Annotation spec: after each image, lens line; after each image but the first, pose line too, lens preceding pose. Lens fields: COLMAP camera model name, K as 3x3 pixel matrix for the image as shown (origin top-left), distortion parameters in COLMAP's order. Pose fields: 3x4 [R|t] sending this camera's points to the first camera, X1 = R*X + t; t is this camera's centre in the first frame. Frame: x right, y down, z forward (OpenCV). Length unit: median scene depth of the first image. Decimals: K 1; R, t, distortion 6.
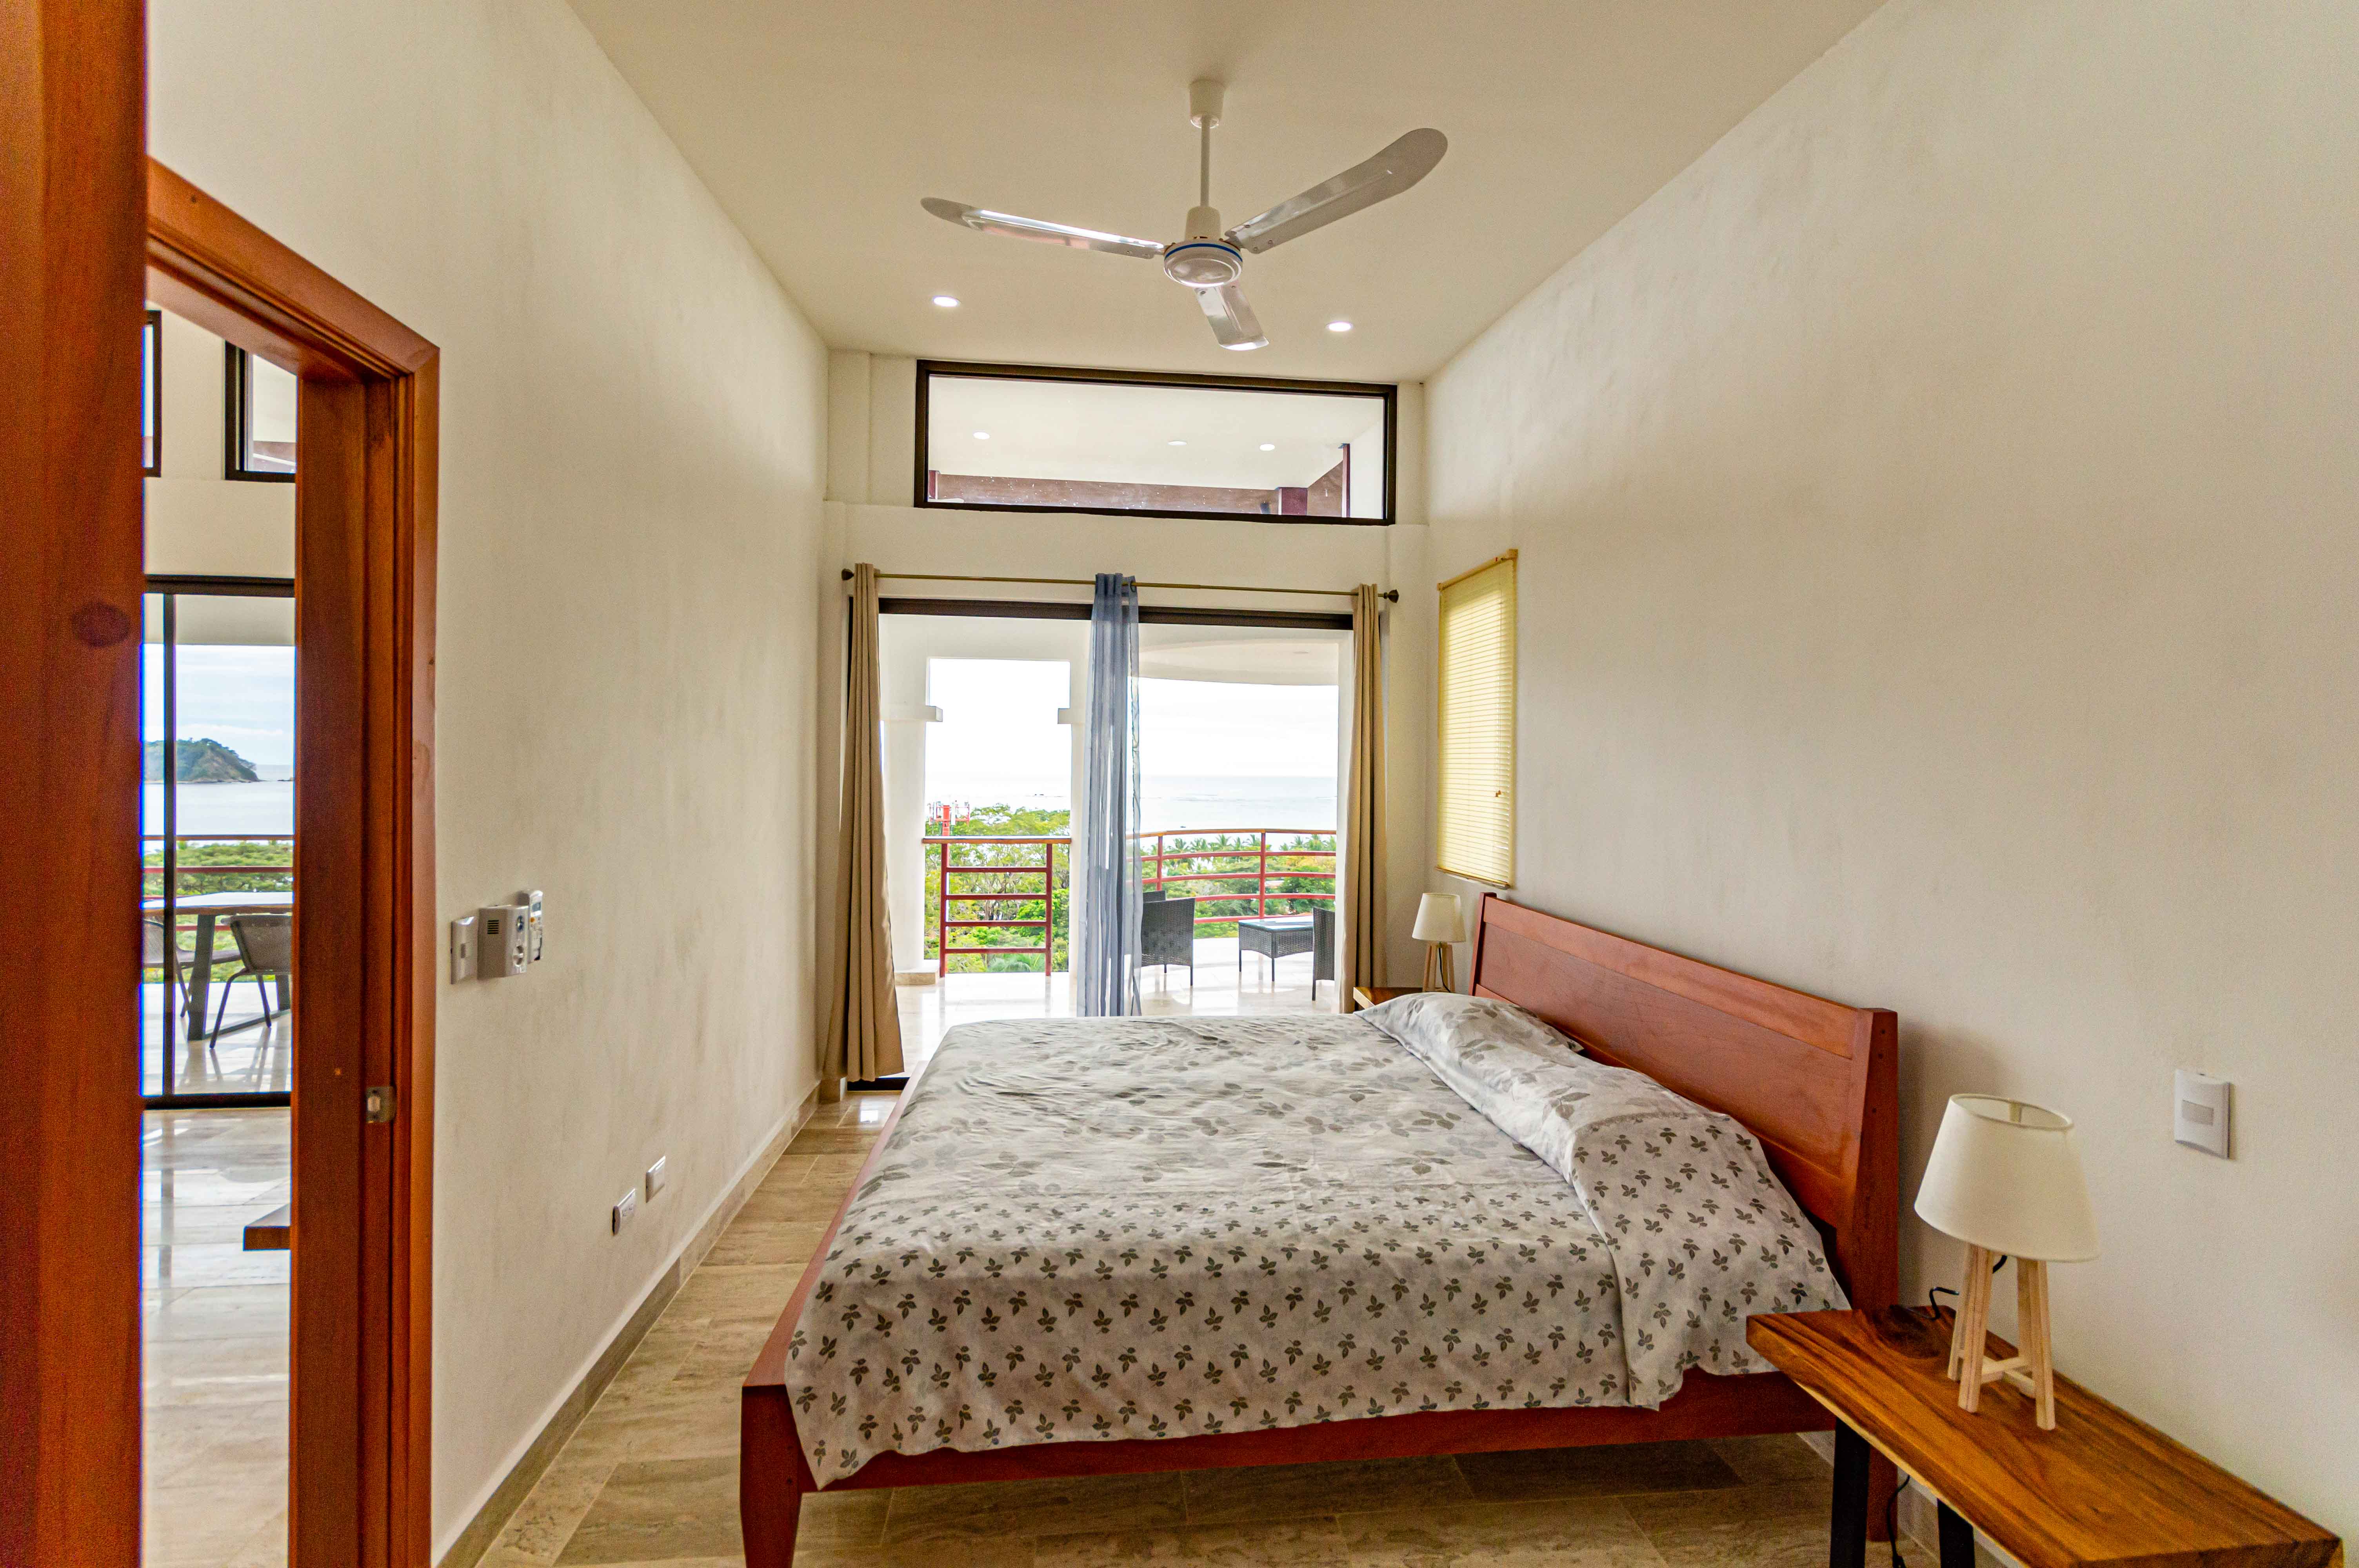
lens RADIAL K [[1056.6, 0, 1191.5], [0, 1056.6, 777.1], [0, 0, 1]] dist [0.004747, 0.000713]
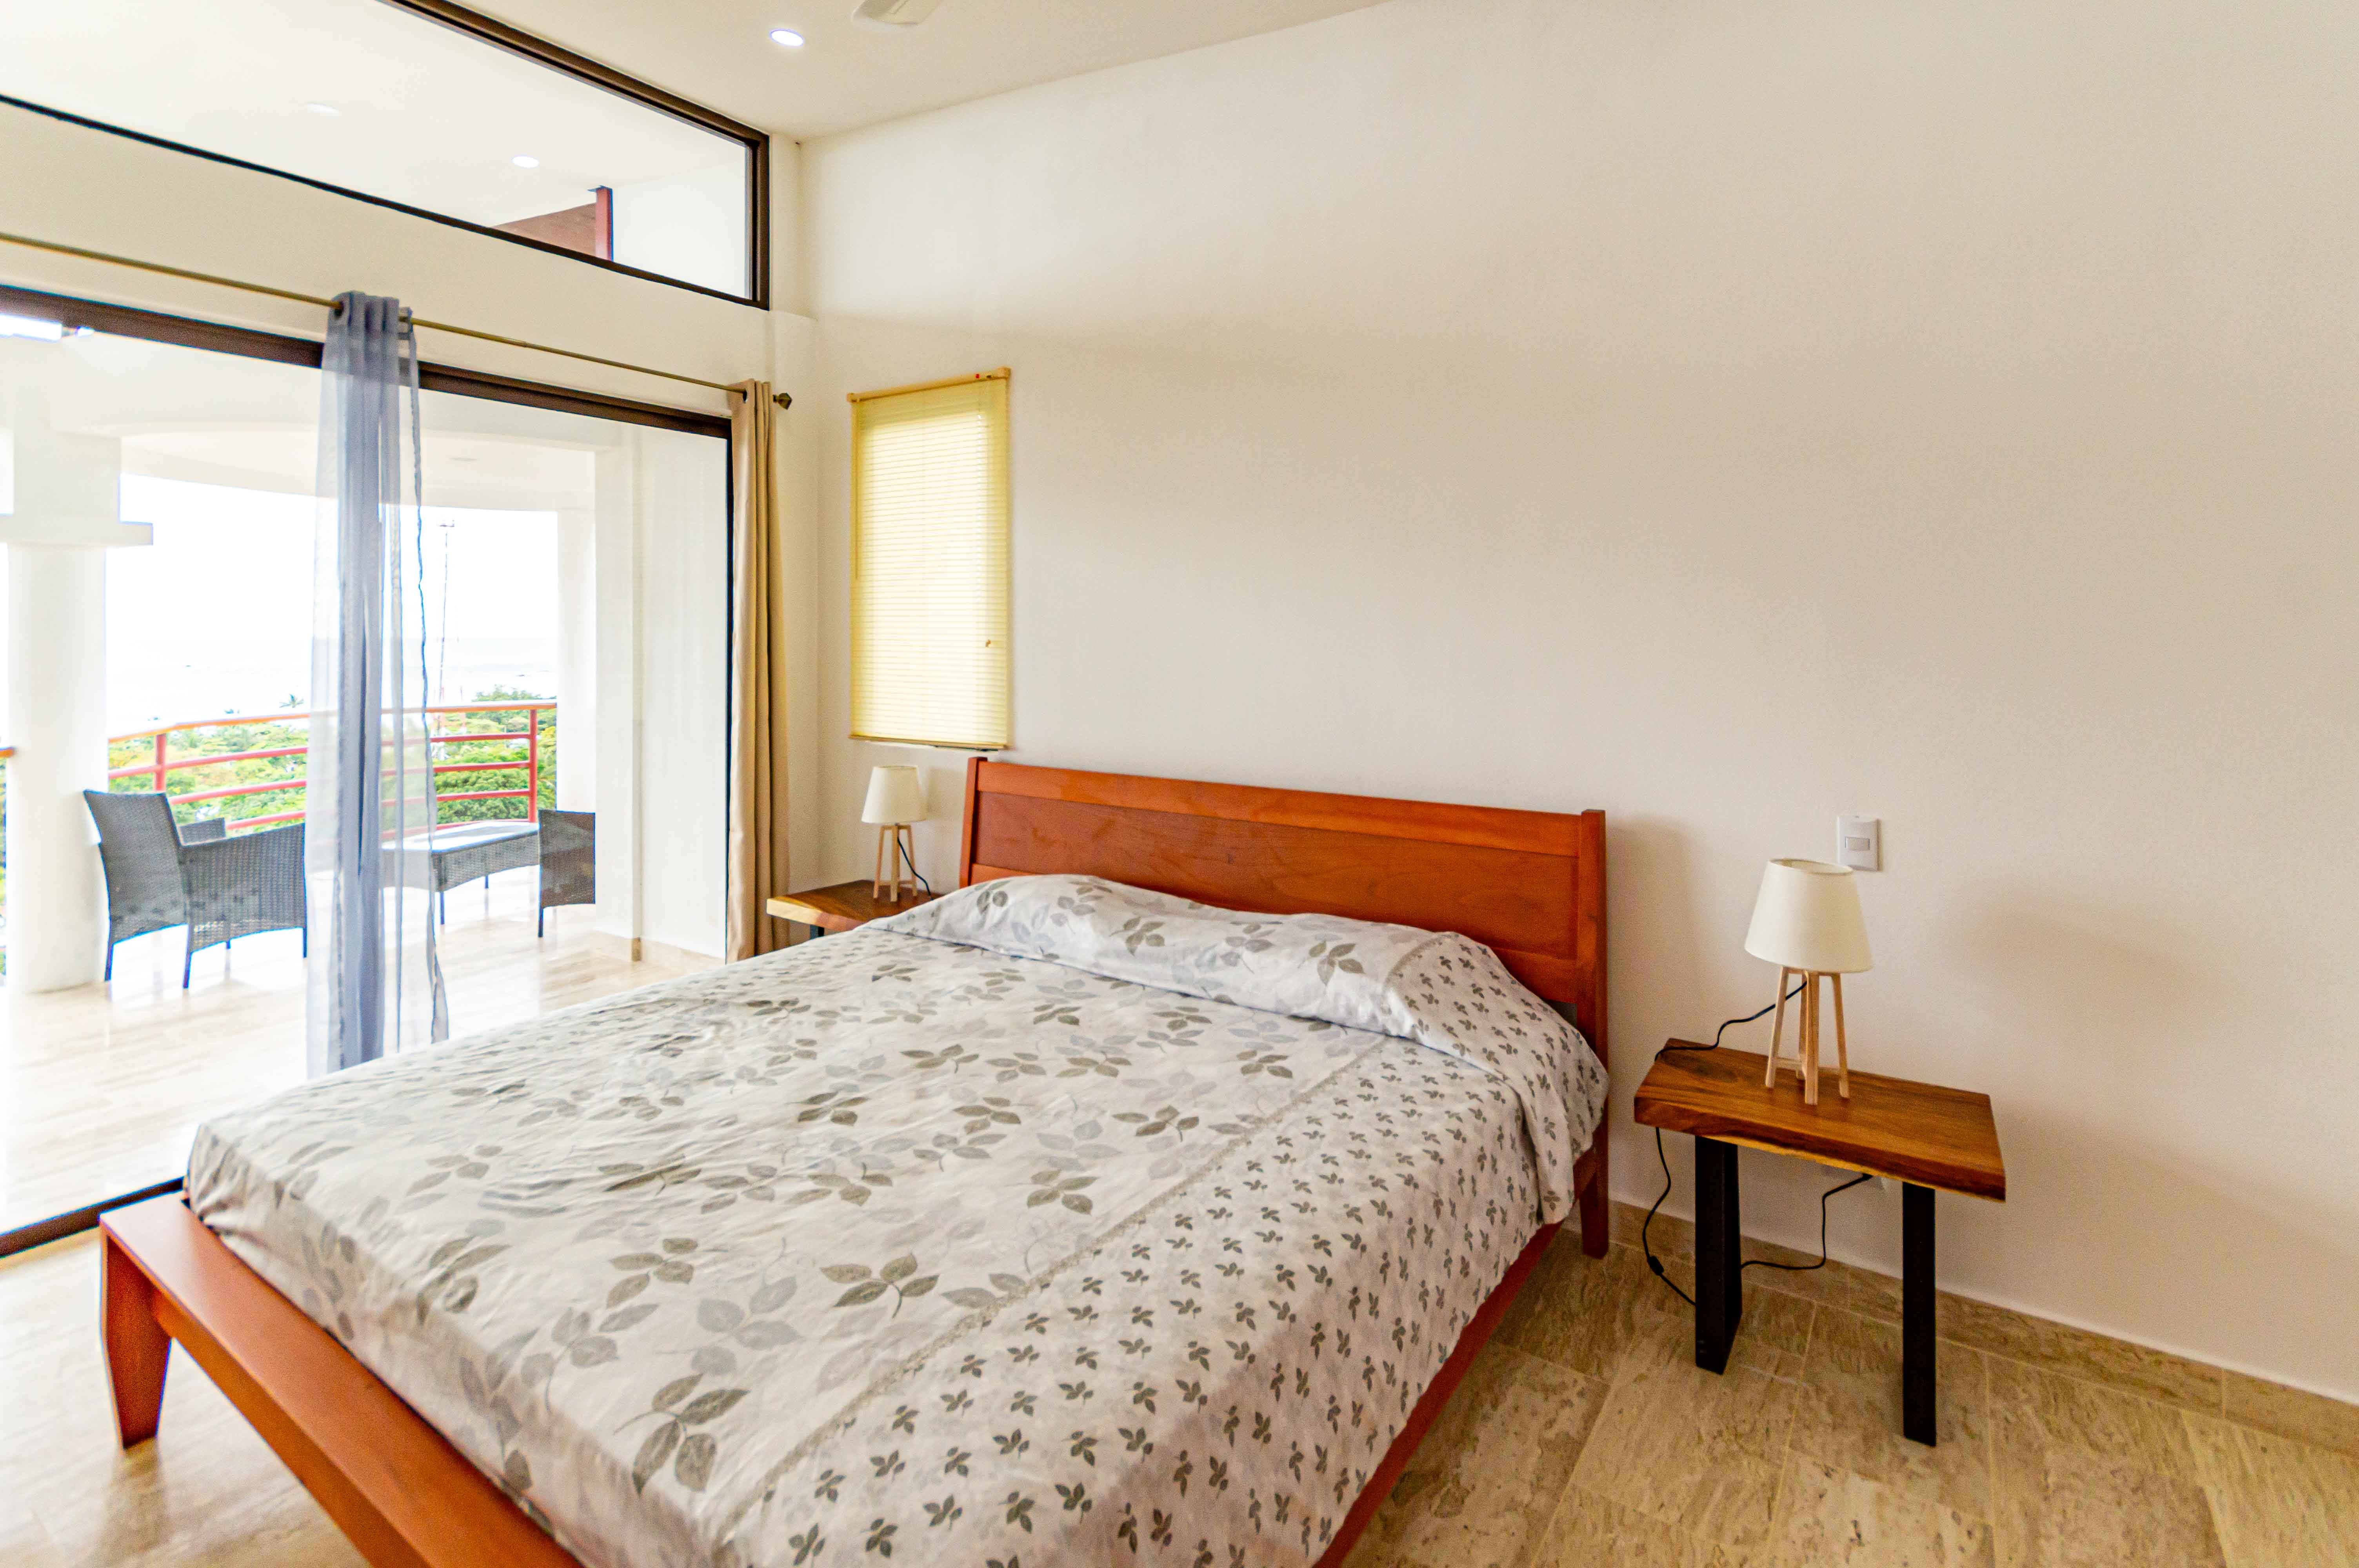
lens RADIAL K [[1113.6, 0, 1184.0], [0, 1113.6, 646.6], [0, 0, 1]] dist [0.007788, 0.000589]
pose [[0.656779, -0.022723, 0.753741, -0.419249], [0.015695, 0.999741, 0.016463, 0.006400], [-0.753920, 0.001017, 0.656966, 0.377508]]
